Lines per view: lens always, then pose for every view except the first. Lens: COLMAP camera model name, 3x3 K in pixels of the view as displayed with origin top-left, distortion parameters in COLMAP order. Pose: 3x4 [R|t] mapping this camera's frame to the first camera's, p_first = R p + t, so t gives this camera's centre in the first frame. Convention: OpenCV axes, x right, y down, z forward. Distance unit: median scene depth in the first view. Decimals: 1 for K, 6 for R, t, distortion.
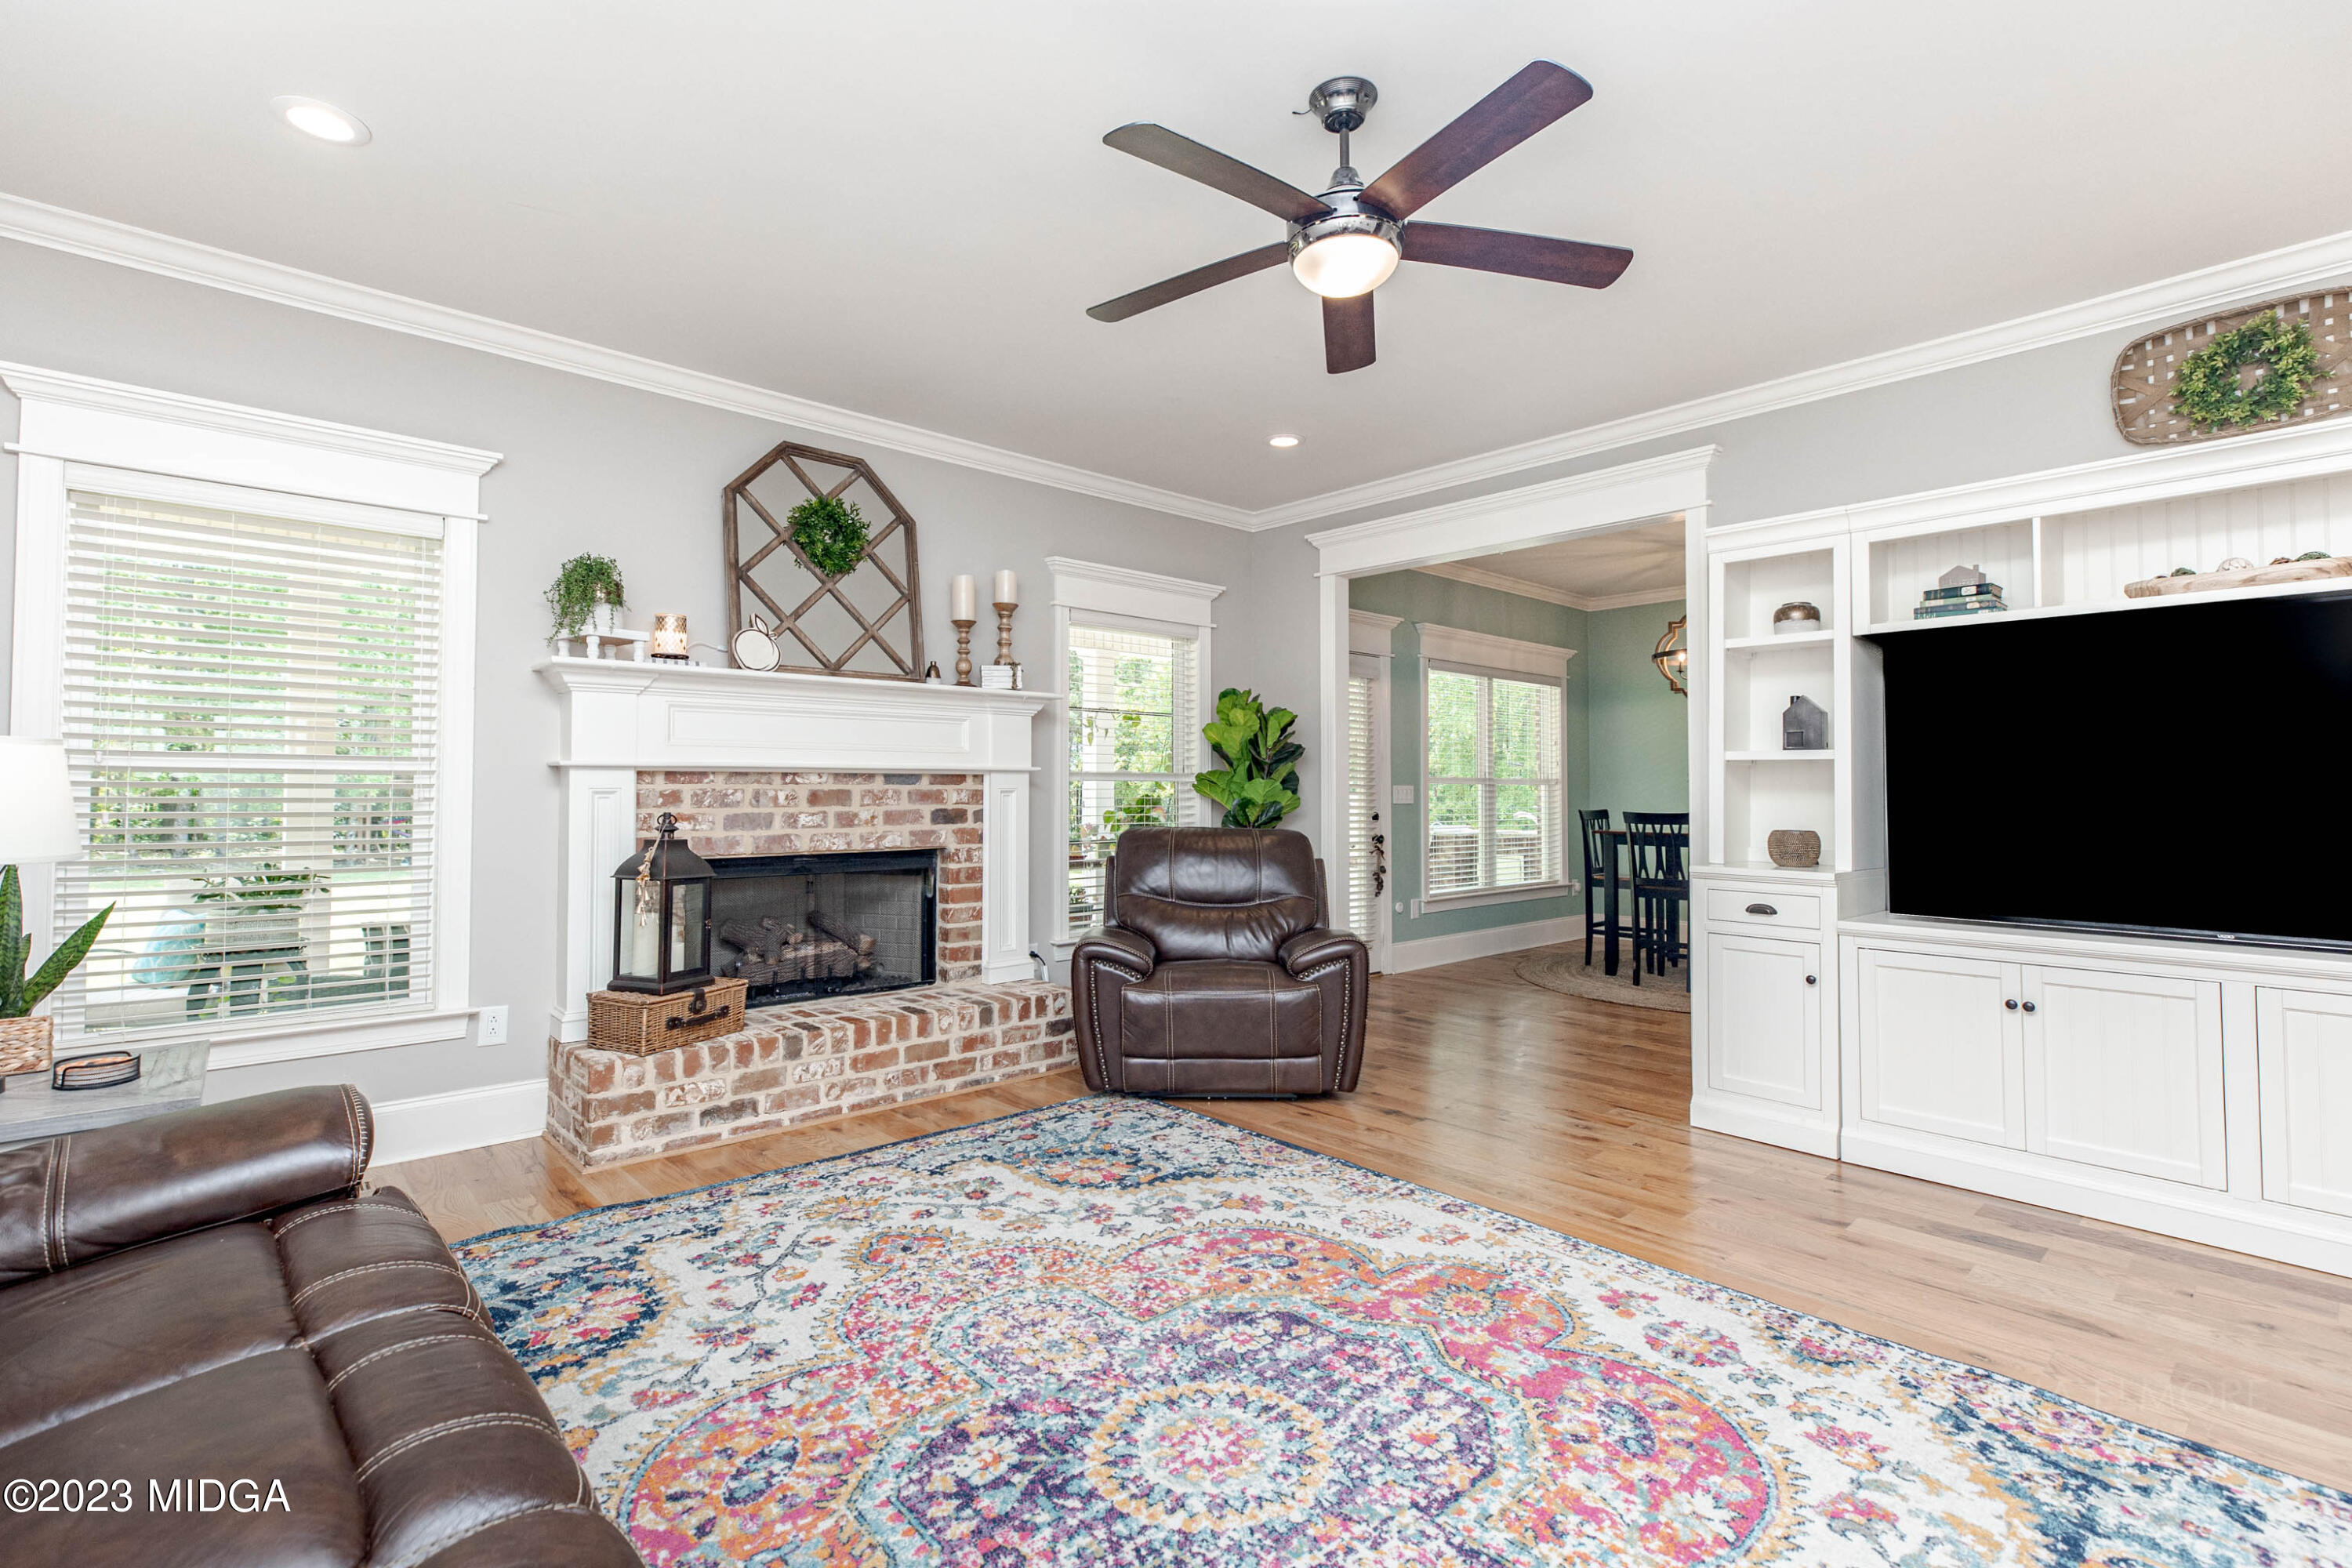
lens RADIAL K [[1056.3, 0, 1170.8], [0, 1056.3, 755.7], [0, 0, 1]] dist [0.003154, 0.000176]
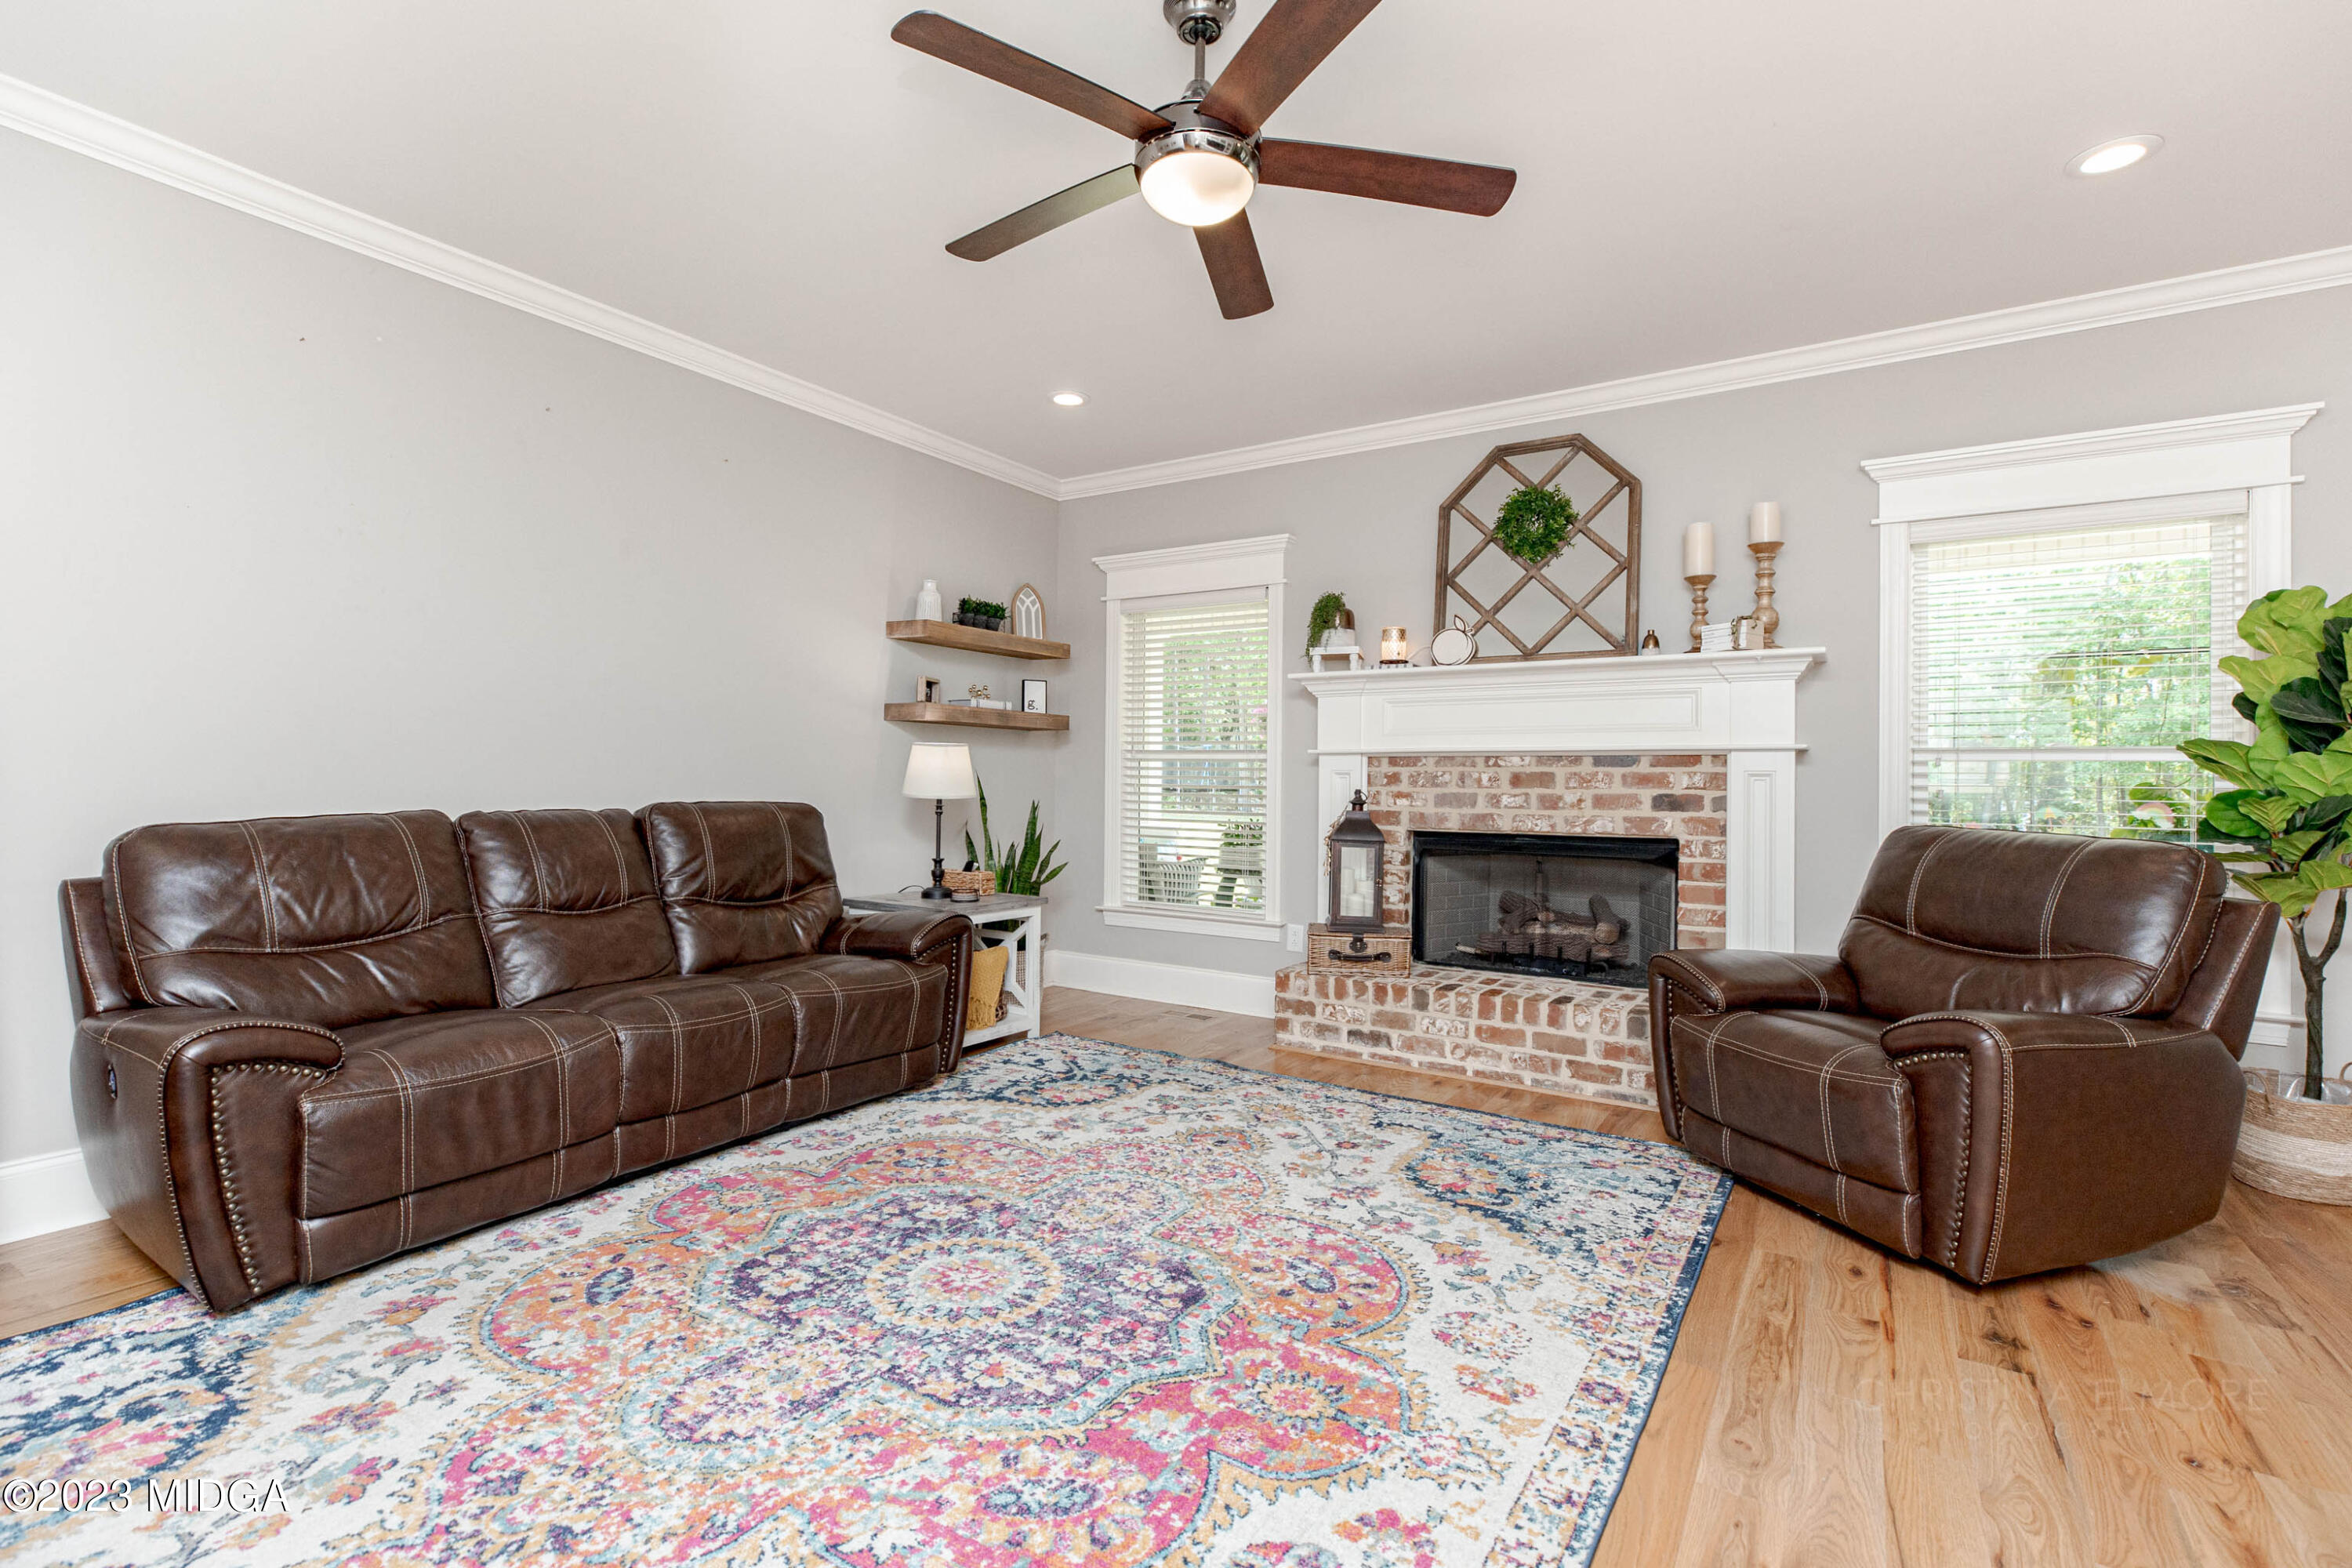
lens RADIAL K [[1053.1, 0, 1182.7], [0, 1053.1, 769.9], [0, 0, 1]] dist [0.003350, -0.000071]
pose [[0.278728, -0.008438, -0.960333, 0.673088], [0.021962, 0.999756, -0.002411, 0.029892], [0.960119, -0.020419, 0.278845, 0.466204]]
